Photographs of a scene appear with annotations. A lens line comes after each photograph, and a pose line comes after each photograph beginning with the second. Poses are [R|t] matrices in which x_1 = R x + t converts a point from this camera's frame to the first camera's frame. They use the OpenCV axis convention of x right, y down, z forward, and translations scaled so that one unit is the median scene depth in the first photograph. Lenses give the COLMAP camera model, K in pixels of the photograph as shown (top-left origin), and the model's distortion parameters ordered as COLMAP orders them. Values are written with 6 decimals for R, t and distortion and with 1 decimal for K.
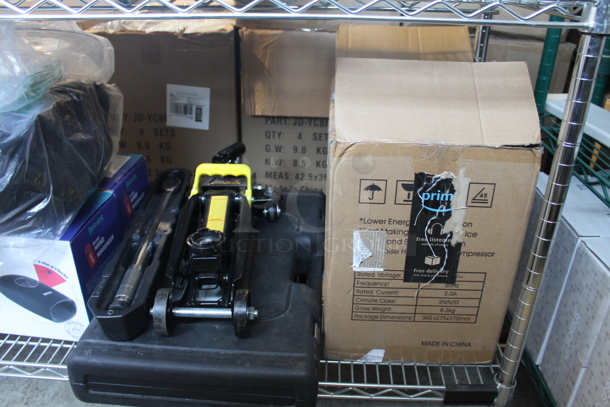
lens RADIAL K [[512.9, 0, 305.0], [0, 512.9, 203.5], [0, 0, 1]] dist [-0.165295, 0.137850]
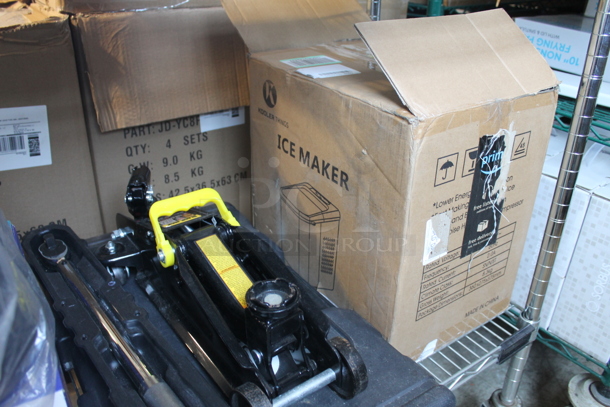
lens RADIAL K [[530.5, 0, 305.0], [0, 530.5, 203.5], [0, 0, 1]] dist [-0.161676, 0.150680]
pose [[0.794438, -0.281172, 0.538340, -0.520972], [0.271330, 0.957320, 0.099596, -0.114084], [-0.543367, 0.066945, 0.836822, 0.356693]]
